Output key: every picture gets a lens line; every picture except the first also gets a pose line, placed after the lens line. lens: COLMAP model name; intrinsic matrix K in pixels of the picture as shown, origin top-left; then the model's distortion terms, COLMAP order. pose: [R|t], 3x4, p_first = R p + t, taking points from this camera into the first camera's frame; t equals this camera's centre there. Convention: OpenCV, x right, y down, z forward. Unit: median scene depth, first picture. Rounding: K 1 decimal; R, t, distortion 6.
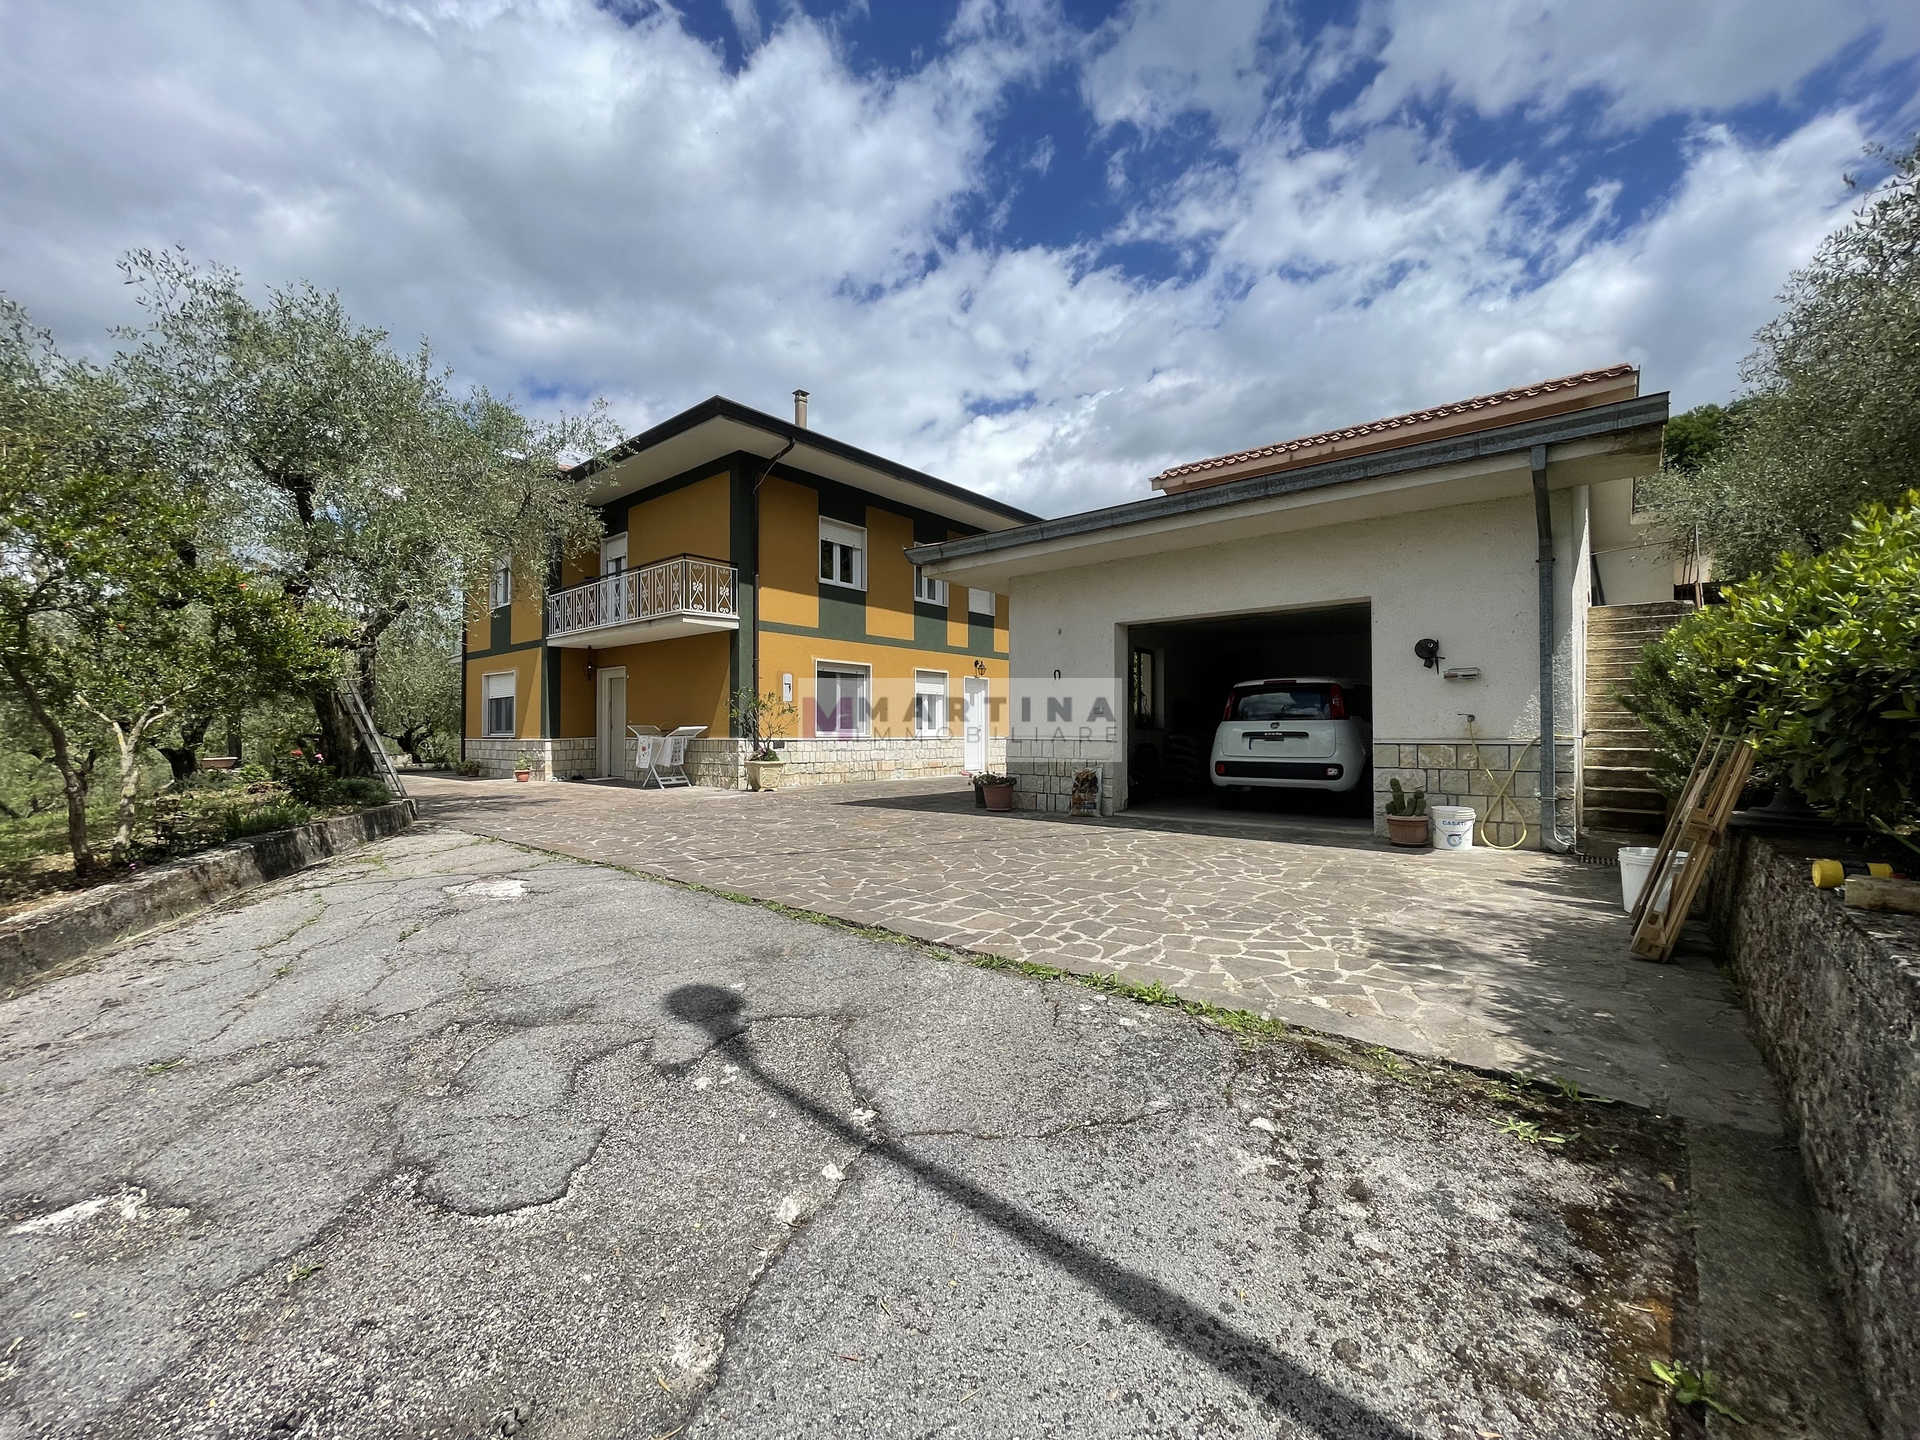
lens RADIAL K [[772.2, 0, 961.8], [0, 772.2, 715.8], [0, 0, 1]] dist [-0.004199, 0.000040]
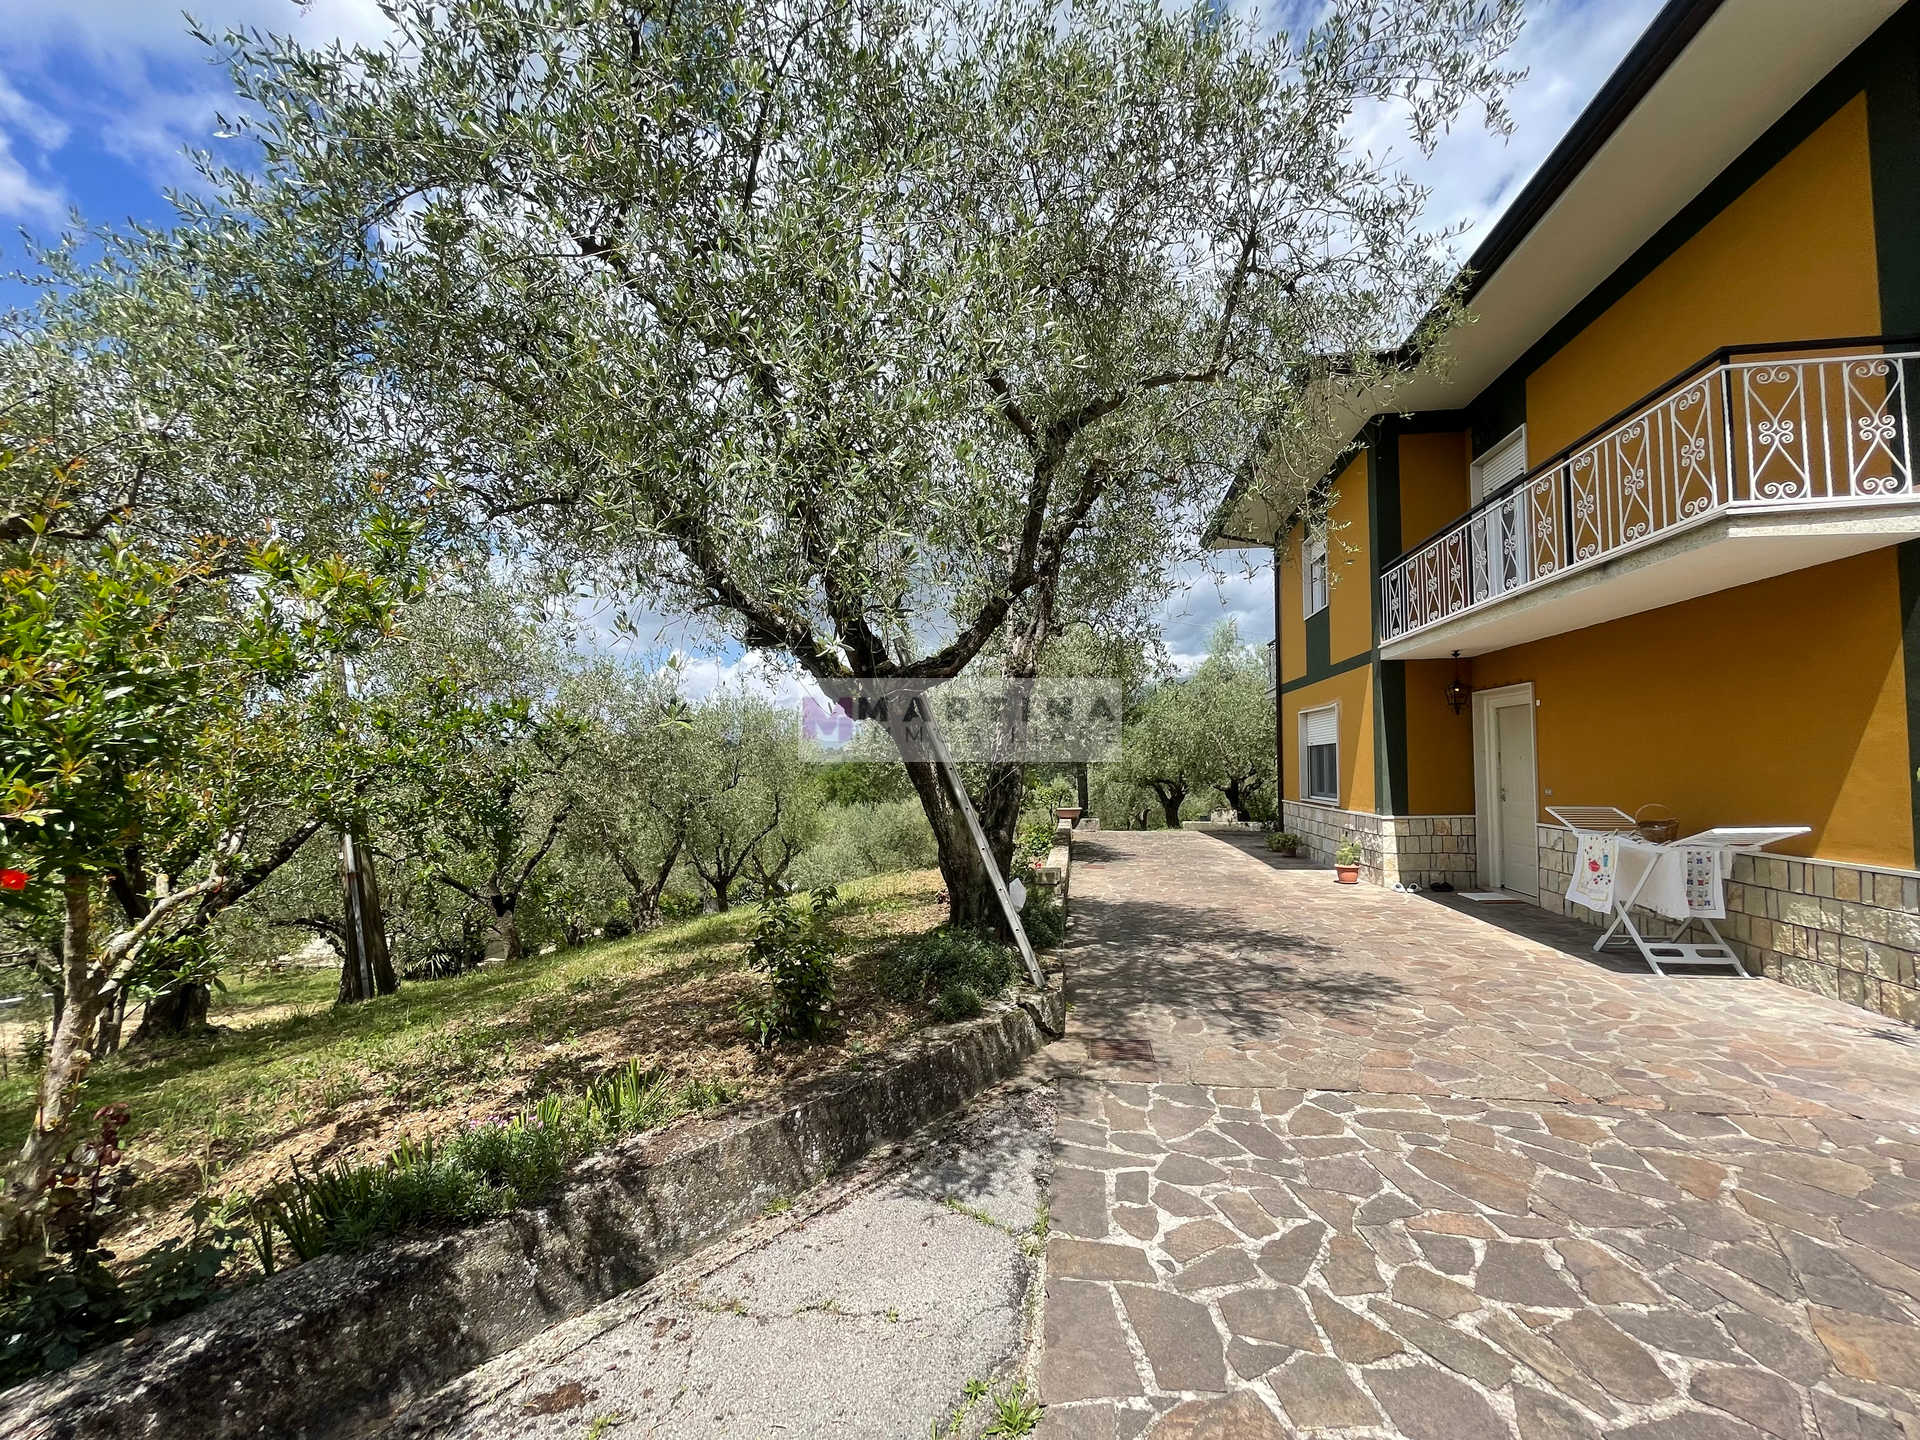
lens RADIAL K [[772.2, 0, 958.2], [0, 772.2, 714.4], [0, 0, 1]] dist [-0.004199, 0.000040]
pose [[0.515163, -0.046438, -0.855833, -0.244565], [0.007133, 0.998729, -0.049898, -0.025723], [0.857062, 0.019601, 0.514839, 0.514415]]
